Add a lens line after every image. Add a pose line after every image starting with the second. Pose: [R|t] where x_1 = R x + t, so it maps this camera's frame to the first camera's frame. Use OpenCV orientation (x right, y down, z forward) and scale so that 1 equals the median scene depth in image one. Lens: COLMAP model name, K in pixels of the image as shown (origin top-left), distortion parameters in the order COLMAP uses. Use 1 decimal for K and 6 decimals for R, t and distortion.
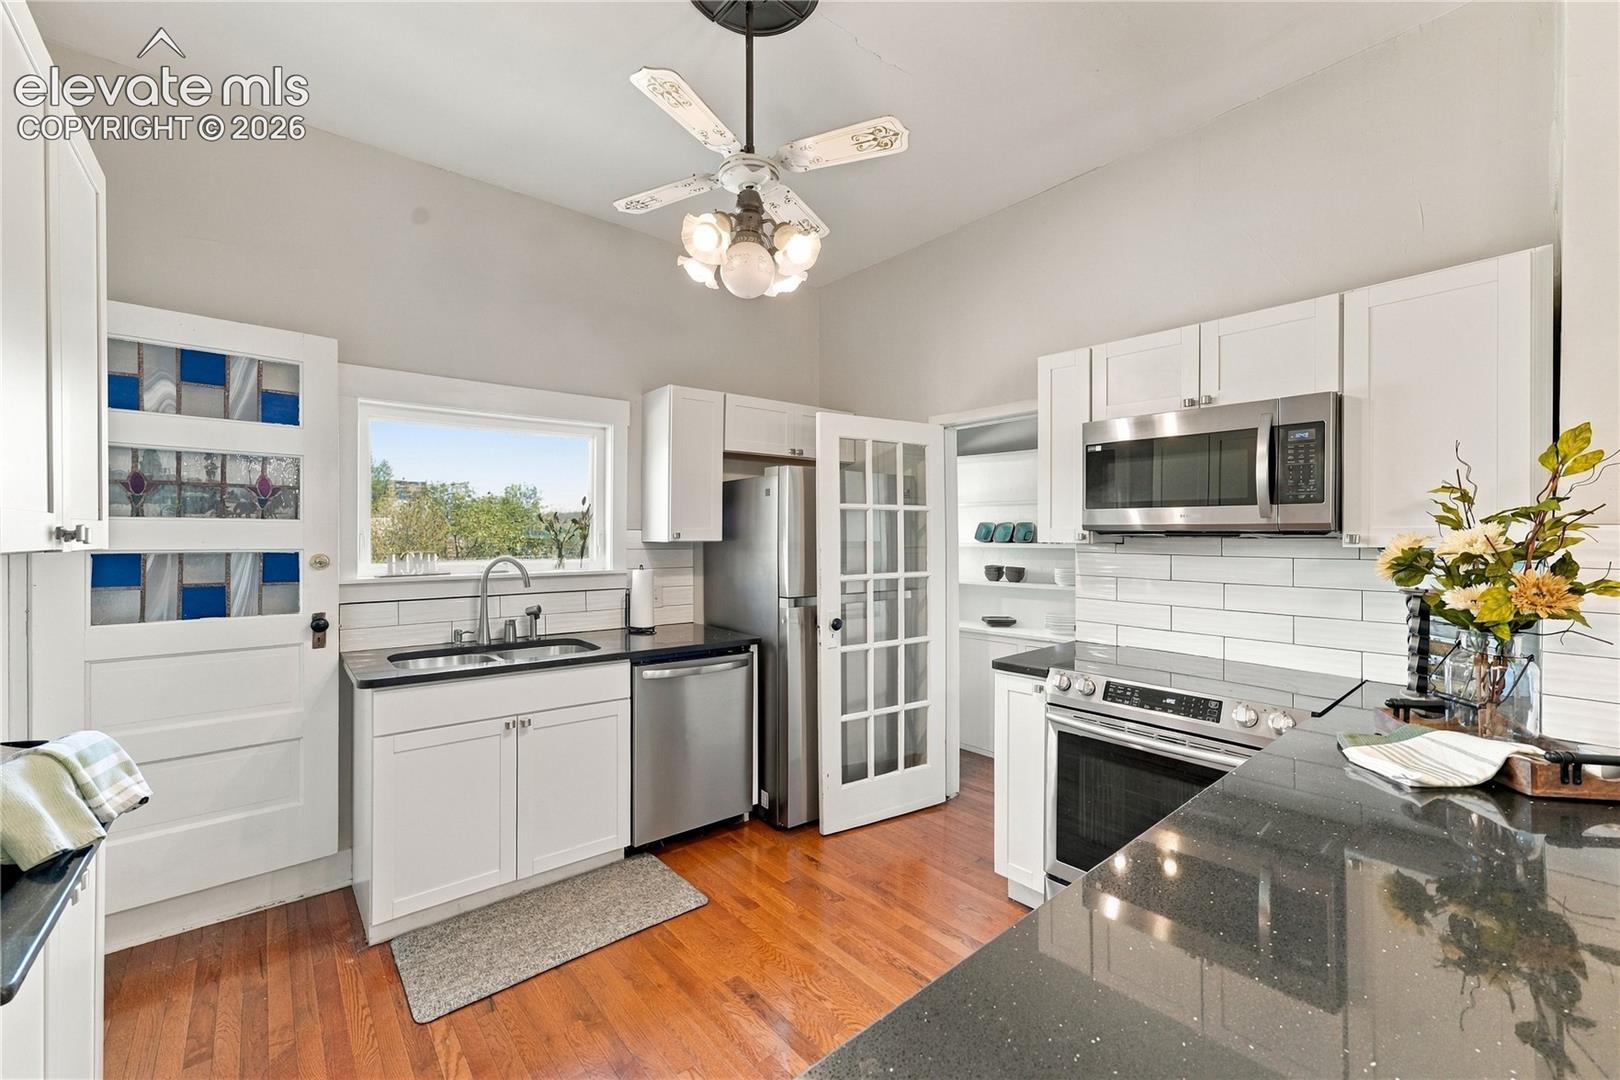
lens RADIAL K [[659.8, 0, 810.0], [0, 659.8, 540.0], [0, 0, 1]] dist [-0.000118, 0.000213]
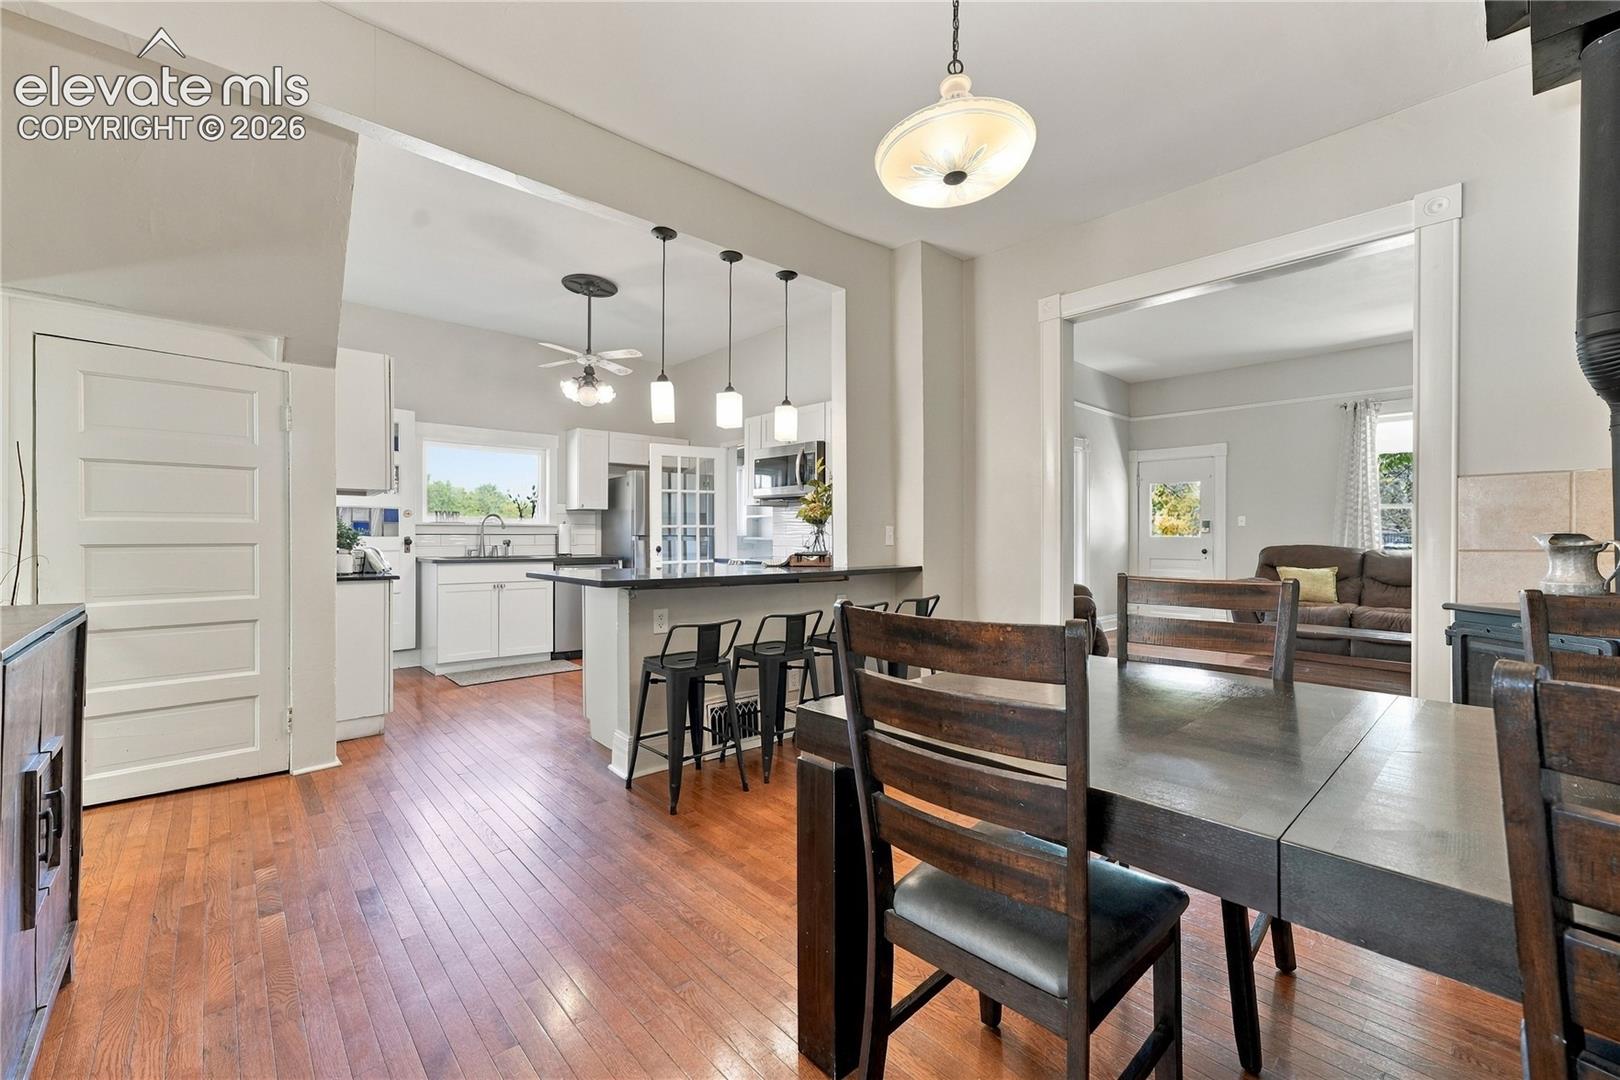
lens RADIAL K [[641.8, 0, 810.0], [0, 641.8, 540.0], [0, 0, 1]] dist [-0.031873, 0.020493]
pose [[0.999202, -0.001514, 0.039923, 0.428764], [0.001594, 0.999997, -0.001971, 0.108951], [-0.039920, 0.002033, 0.999201, -0.983777]]
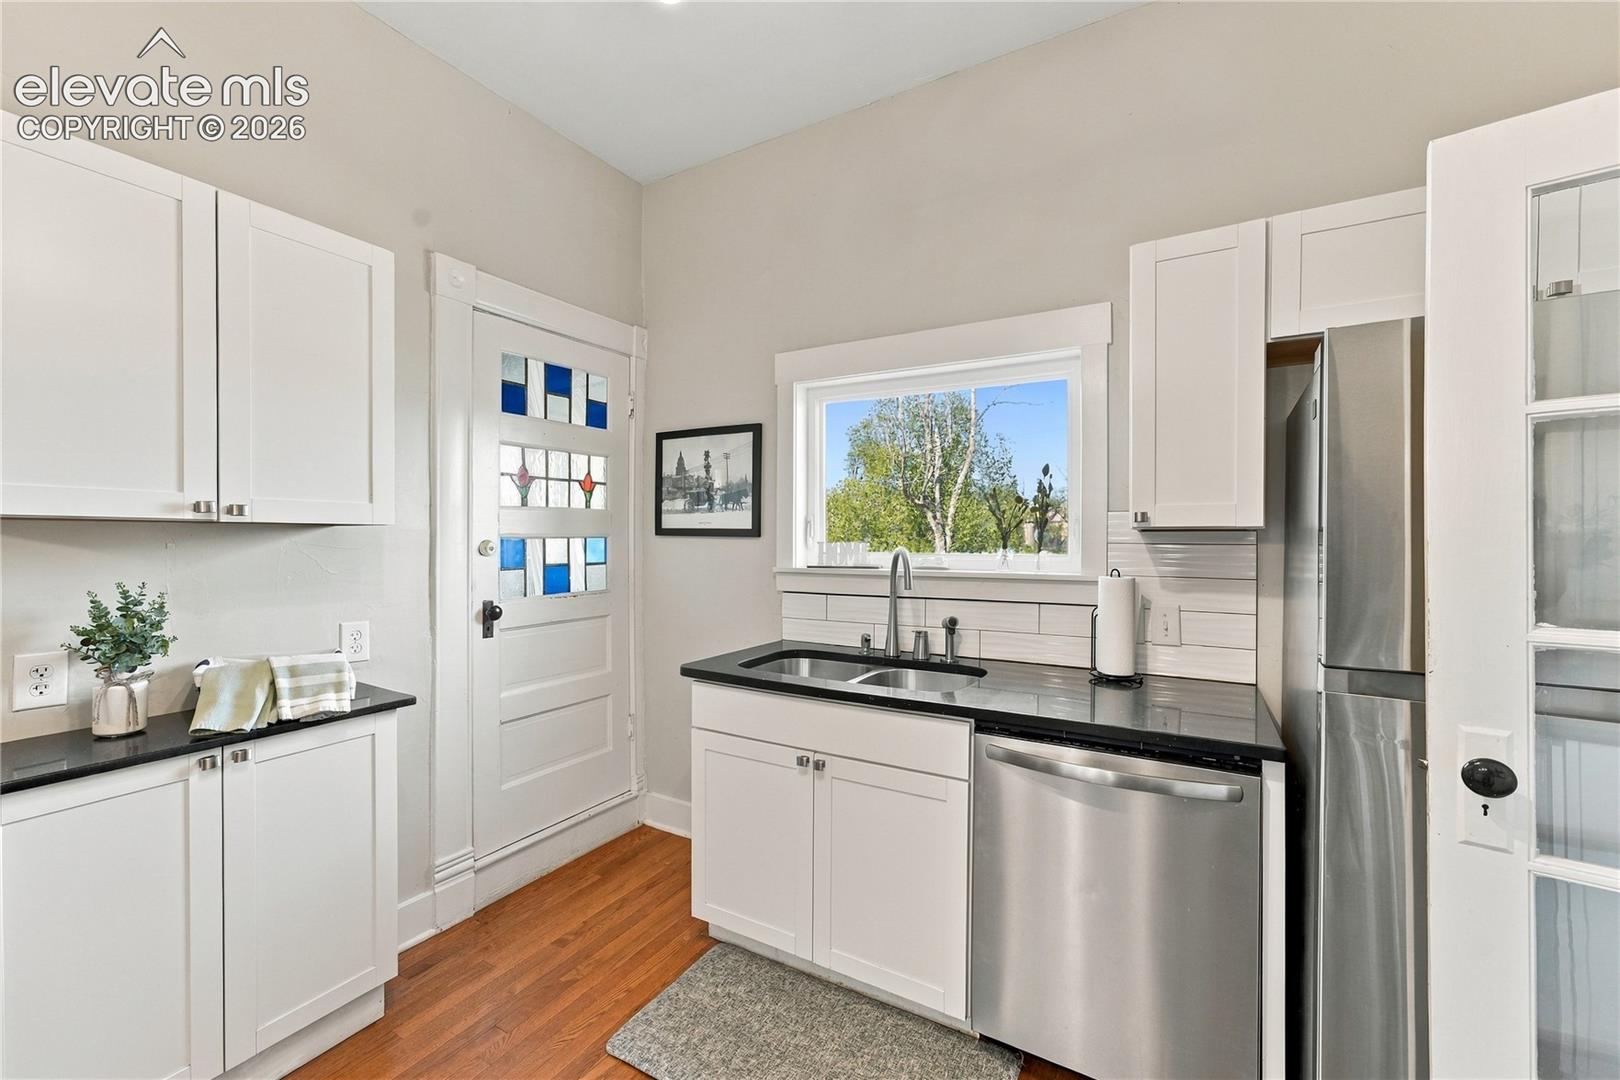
lens RADIAL K [[659.8, 0, 810.0], [0, 659.8, 540.0], [0, 0, 1]] dist [-0.000118, 0.000213]
pose [[0.367761, 0.004623, -0.929909, 0.221578], [-0.010491, 0.999945, 0.000823, 0.014990], [0.929861, 0.009453, 0.367790, 0.586700]]
